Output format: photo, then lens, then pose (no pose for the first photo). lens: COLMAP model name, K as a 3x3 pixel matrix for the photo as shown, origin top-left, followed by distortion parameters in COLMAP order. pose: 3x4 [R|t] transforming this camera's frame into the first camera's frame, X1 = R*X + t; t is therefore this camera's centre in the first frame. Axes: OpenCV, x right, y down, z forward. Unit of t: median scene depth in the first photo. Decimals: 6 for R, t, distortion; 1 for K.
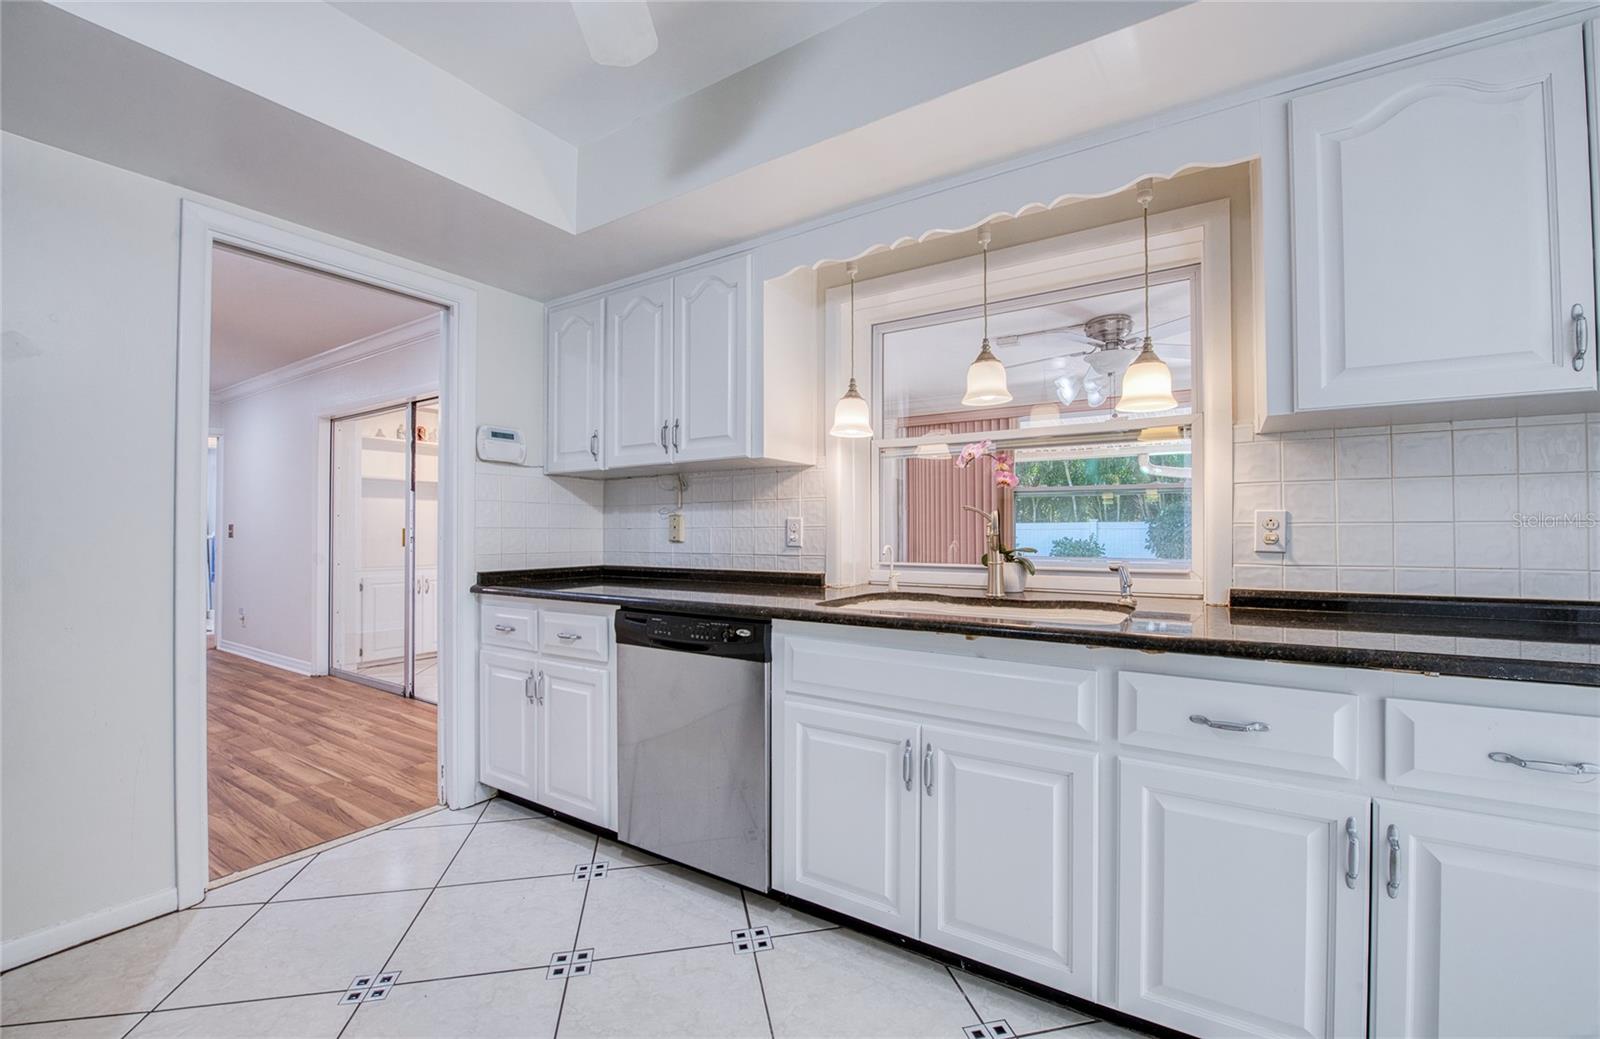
lens RADIAL K [[670.3, 0, 803.9], [0, 670.3, 510.8], [0, 0, 1]] dist [0.000046, -0.000147]
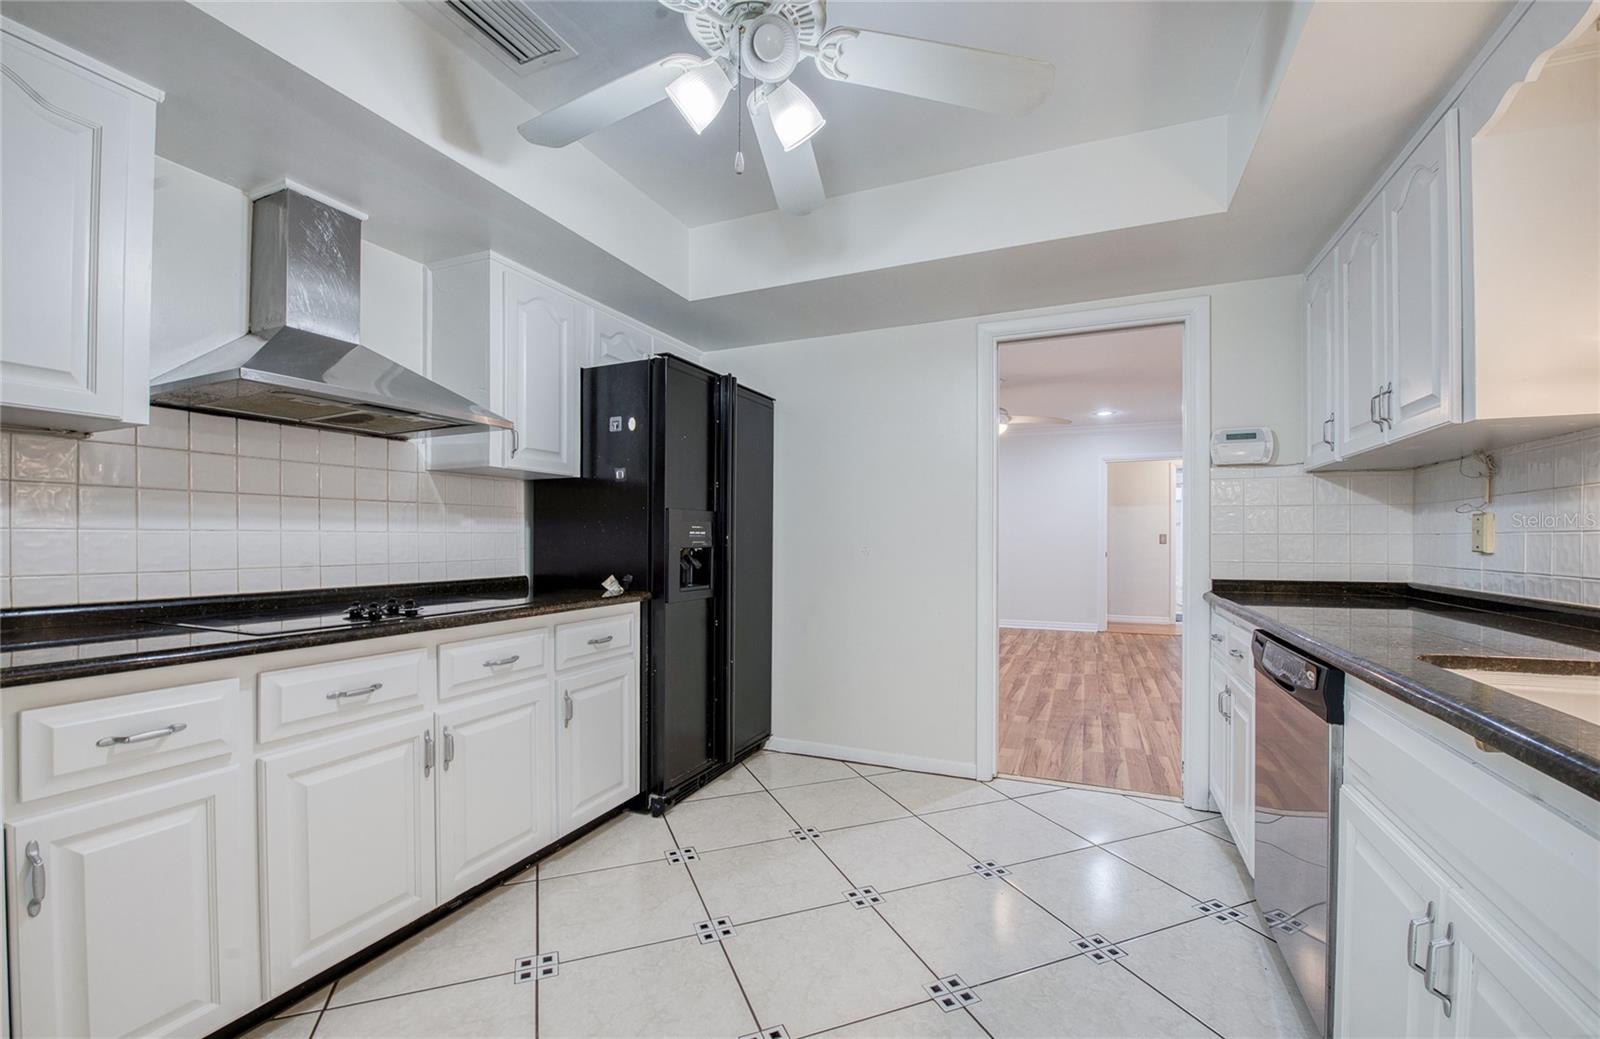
lens RADIAL K [[664.4, 0, 789.8], [0, 664.4, 523.0], [0, 0, 1]] dist [-0.017440, -0.000147]
pose [[0.166129, -0.022683, -0.985843, 0.365529], [0.031402, 0.999350, -0.017702, 0.006195], [0.985604, -0.028016, 0.166733, 0.224042]]
